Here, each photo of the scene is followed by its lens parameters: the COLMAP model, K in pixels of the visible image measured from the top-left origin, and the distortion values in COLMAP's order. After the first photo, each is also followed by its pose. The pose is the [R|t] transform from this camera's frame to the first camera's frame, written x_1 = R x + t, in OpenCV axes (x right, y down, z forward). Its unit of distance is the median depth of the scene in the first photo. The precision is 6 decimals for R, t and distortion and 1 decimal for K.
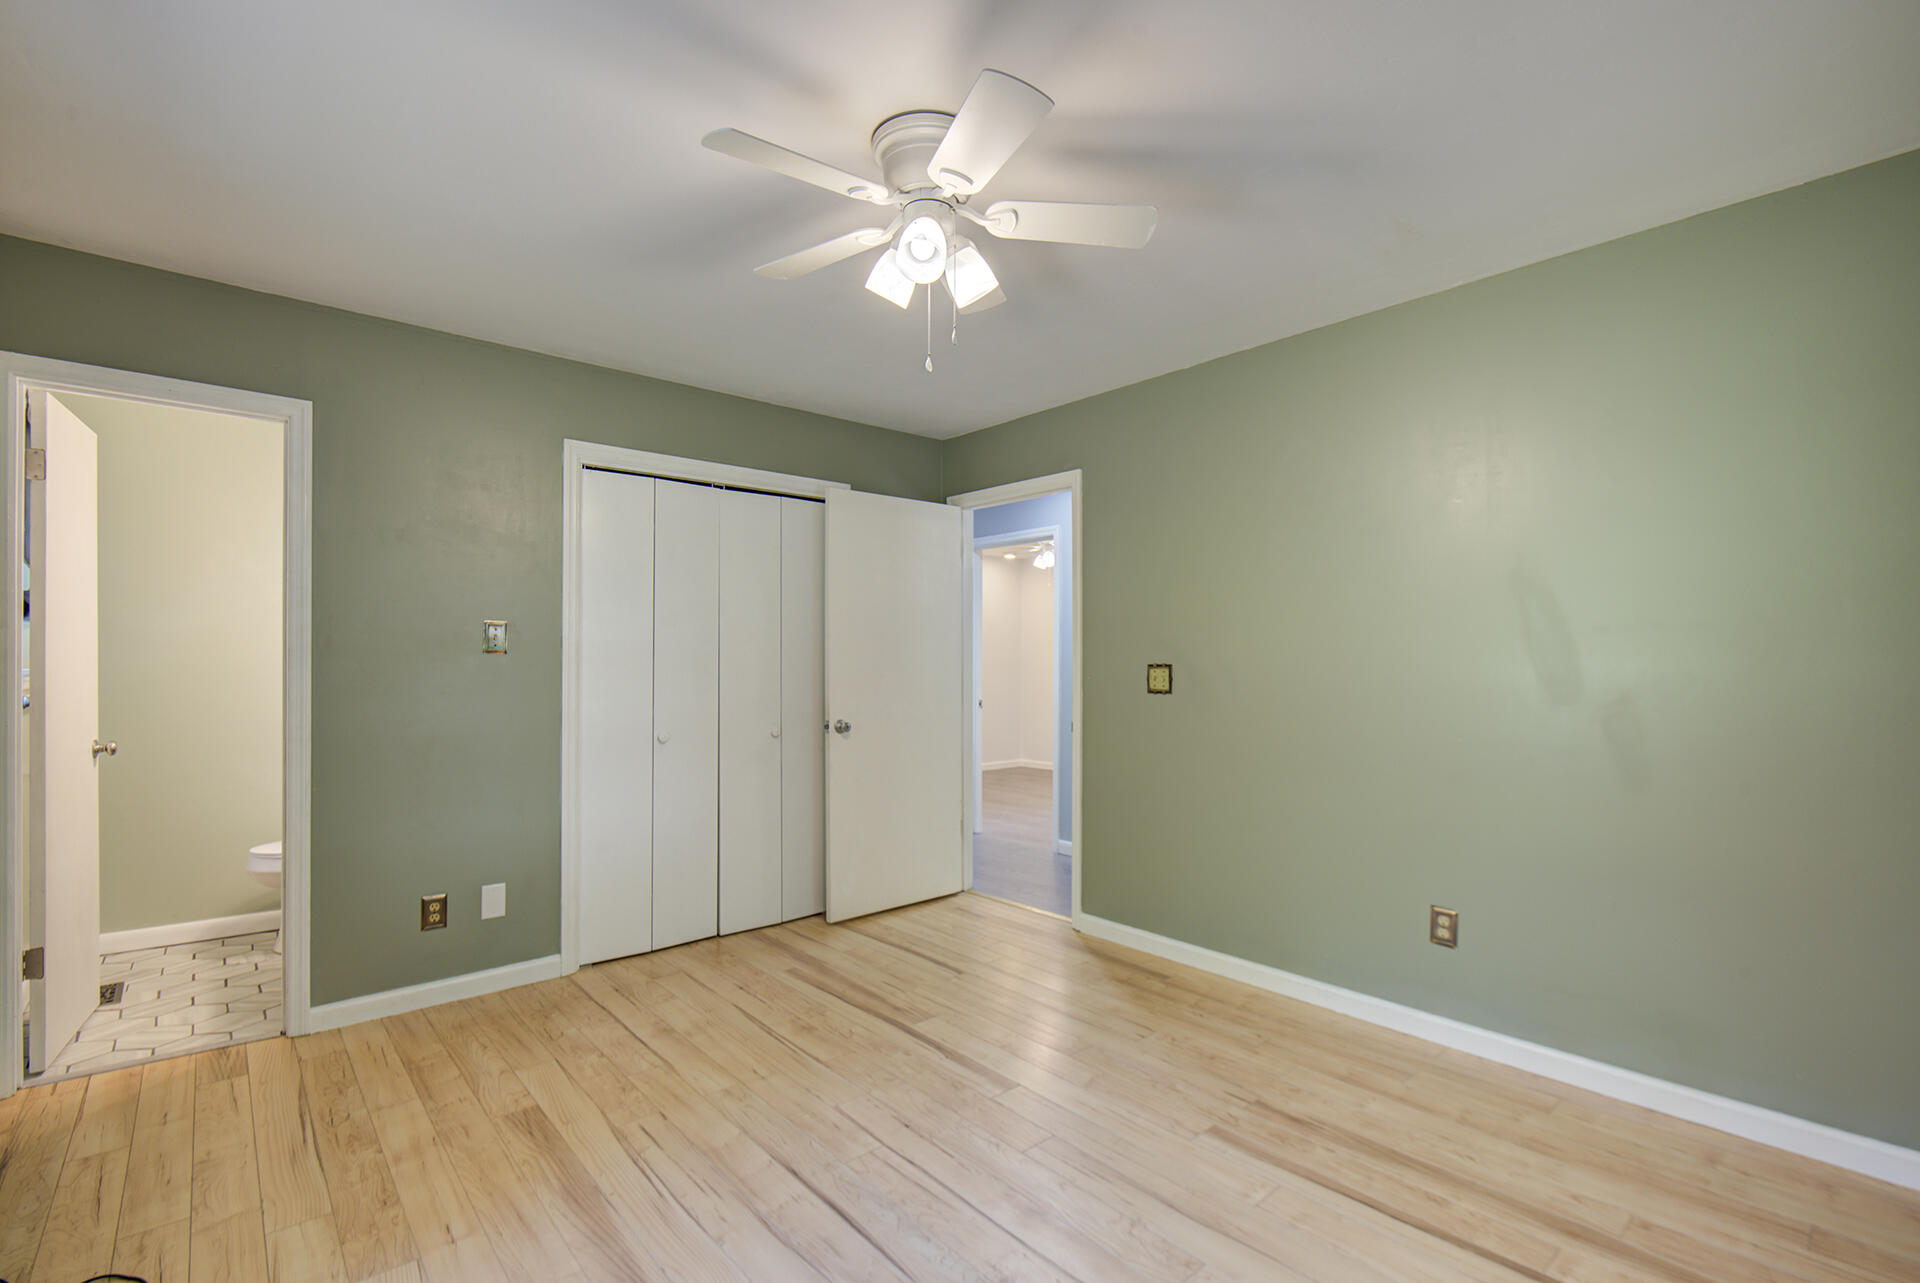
lens RADIAL K [[868.9, 0, 973.3], [0, 868.9, 656.5], [0, 0, 1]] dist [0.009079, -0.007365]
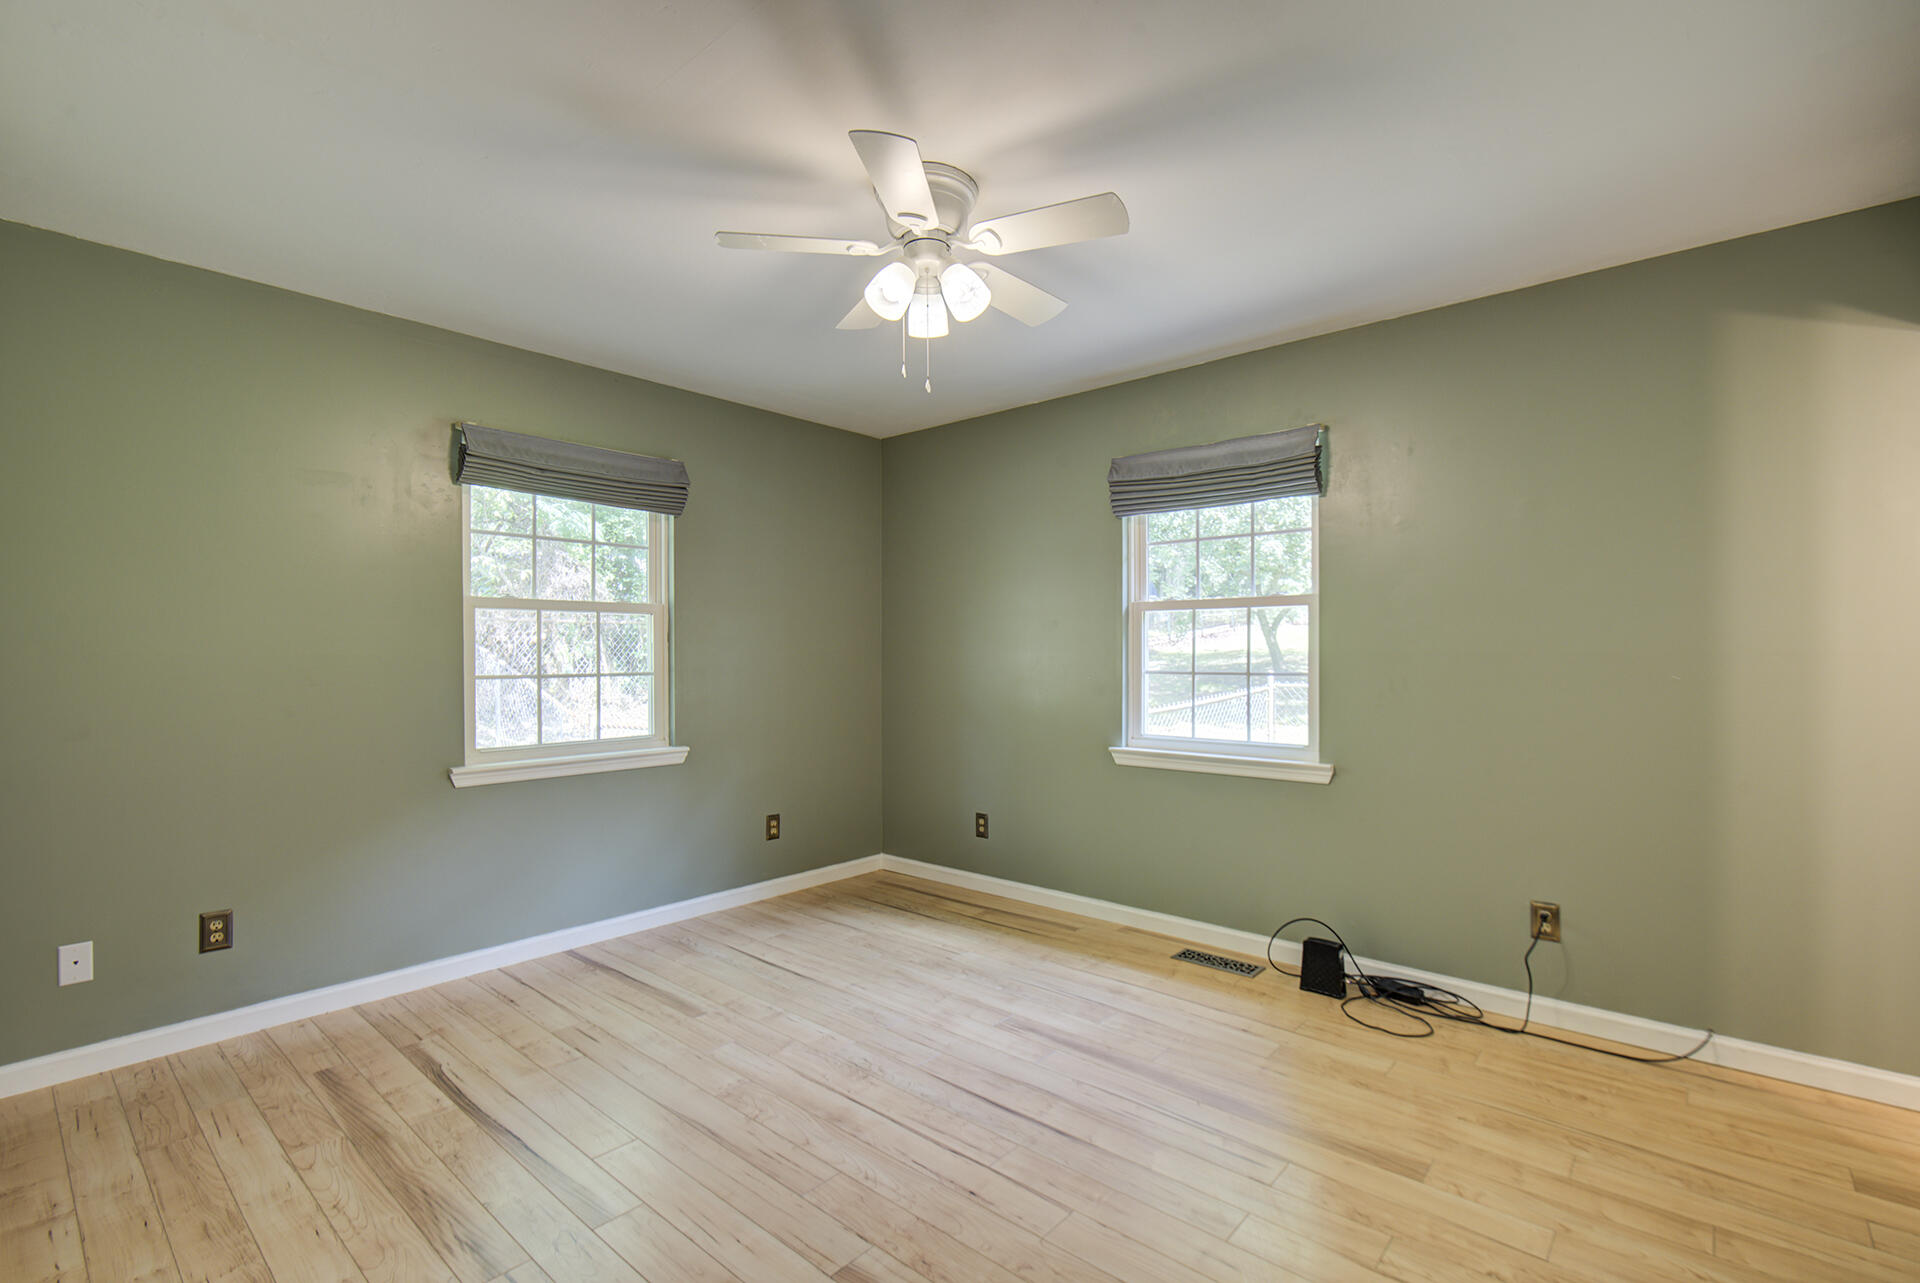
lens RADIAL K [[868.9, 0, 973.3], [0, 868.9, 656.5], [0, 0, 1]] dist [0.009079, -0.007365]
pose [[-0.991115, 0.001977, -0.132995, 0.039204], [0.002487, 0.999990, -0.003664, 0.016344], [0.132986, -0.003962, -0.991110, 2.024785]]
